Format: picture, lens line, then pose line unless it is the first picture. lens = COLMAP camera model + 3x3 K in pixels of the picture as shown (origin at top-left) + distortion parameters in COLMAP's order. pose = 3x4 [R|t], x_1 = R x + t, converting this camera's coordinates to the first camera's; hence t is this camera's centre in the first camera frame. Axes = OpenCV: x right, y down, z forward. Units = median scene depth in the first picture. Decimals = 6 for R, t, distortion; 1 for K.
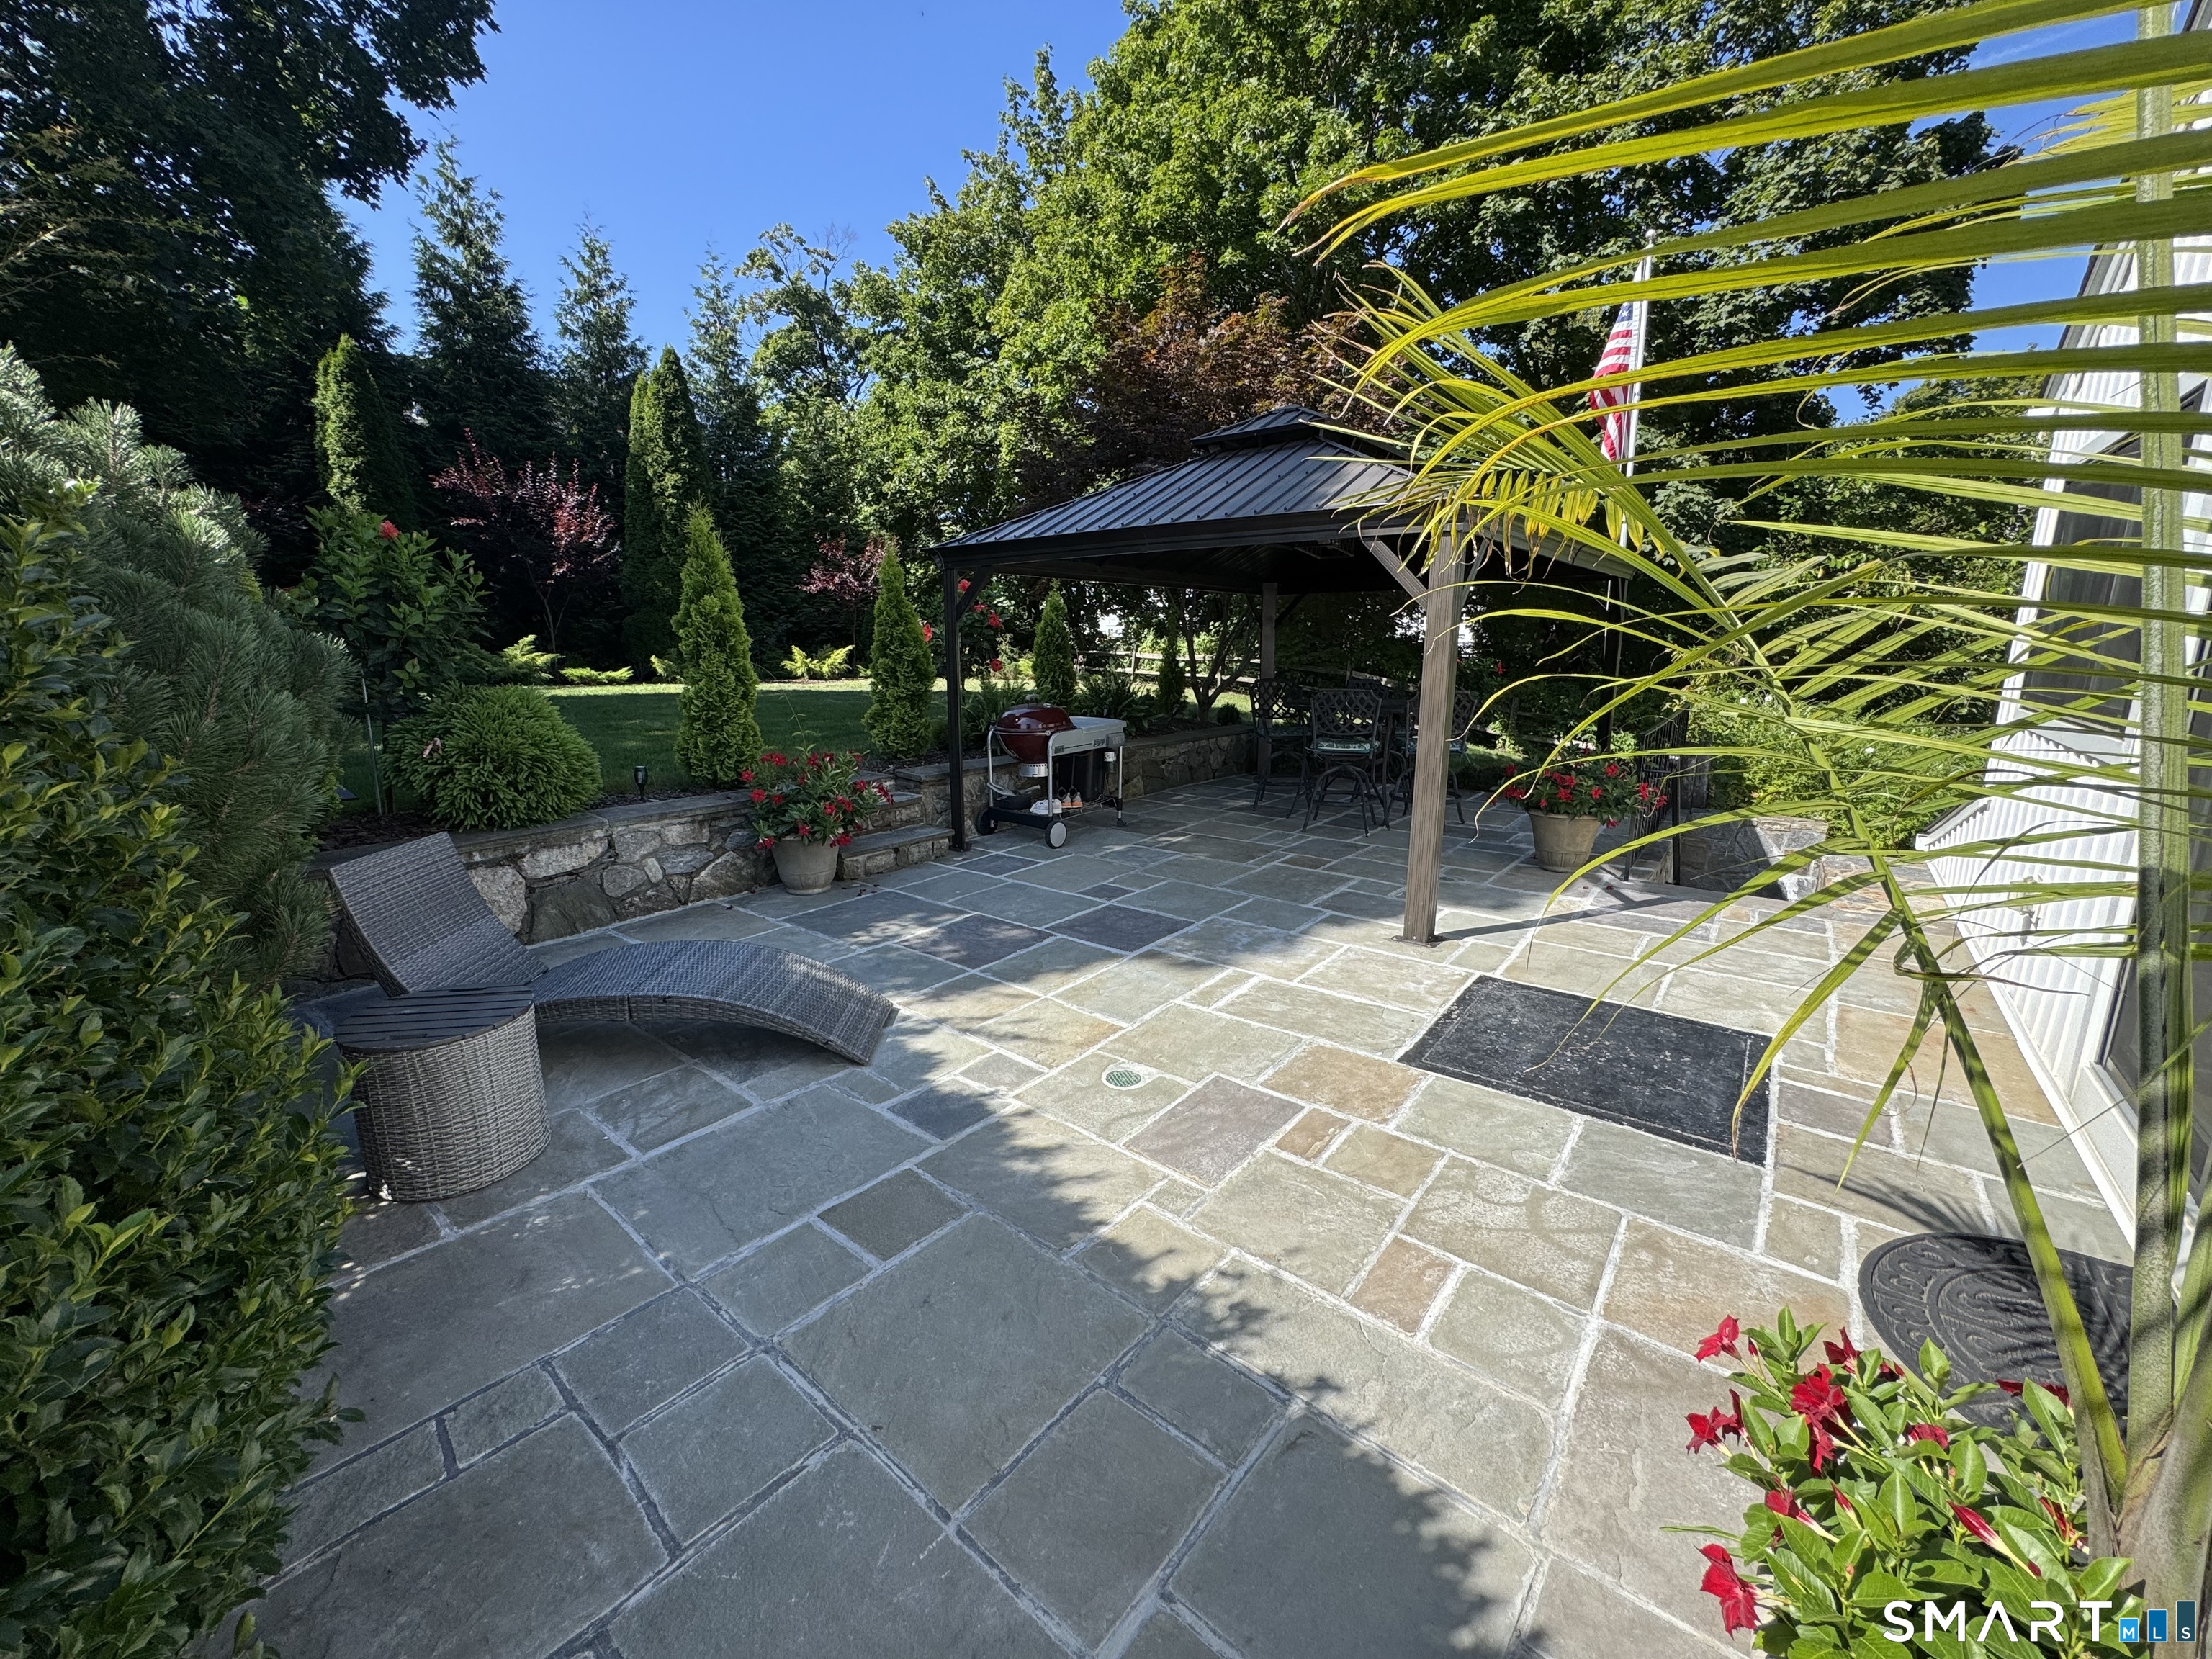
lens RADIAL K [[885.7, 0, 1108.4], [0, 885.7, 821.9], [0, 0, 1]] dist [-0.010915, 0.001166]
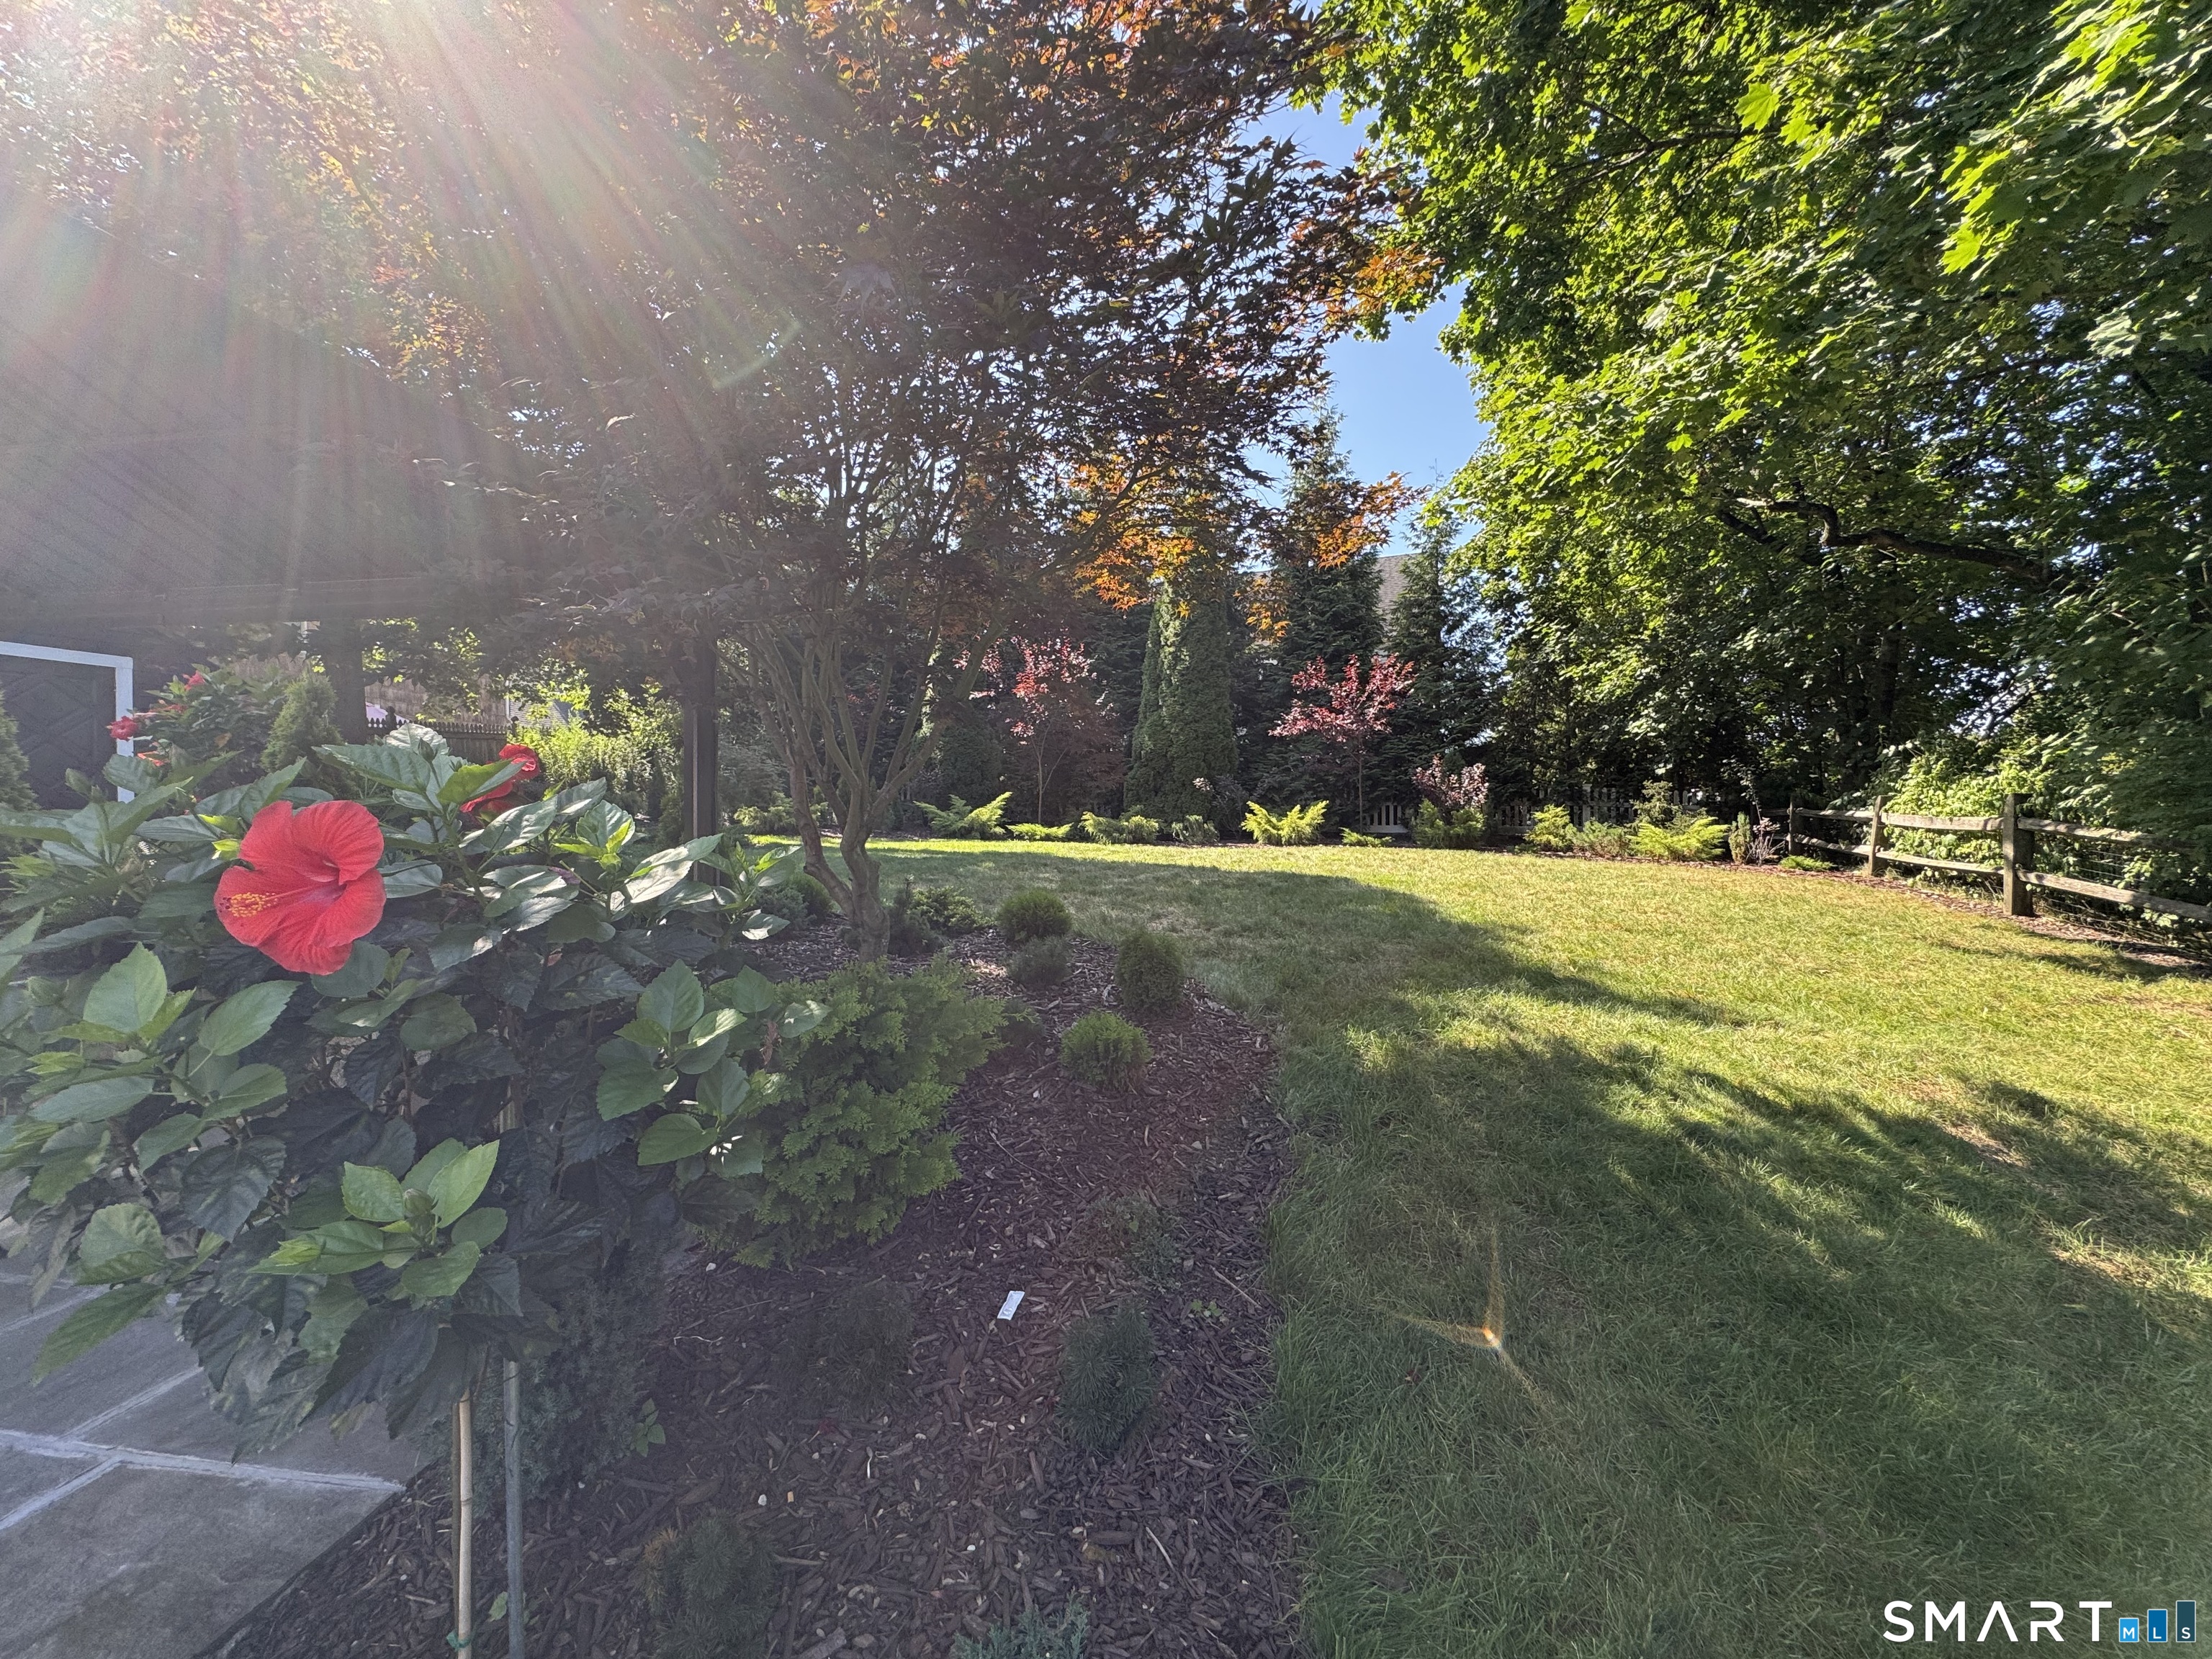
lens RADIAL K [[885.7, 0, 1108.4], [0, 885.7, 821.9], [0, 0, 1]] dist [-0.010915, 0.001166]
pose [[0.526499, 0.013308, -0.850071, 0.298213], [-0.168514, 0.981673, -0.089003, -0.099648], [0.833308, 0.190108, 0.519093, 0.538358]]
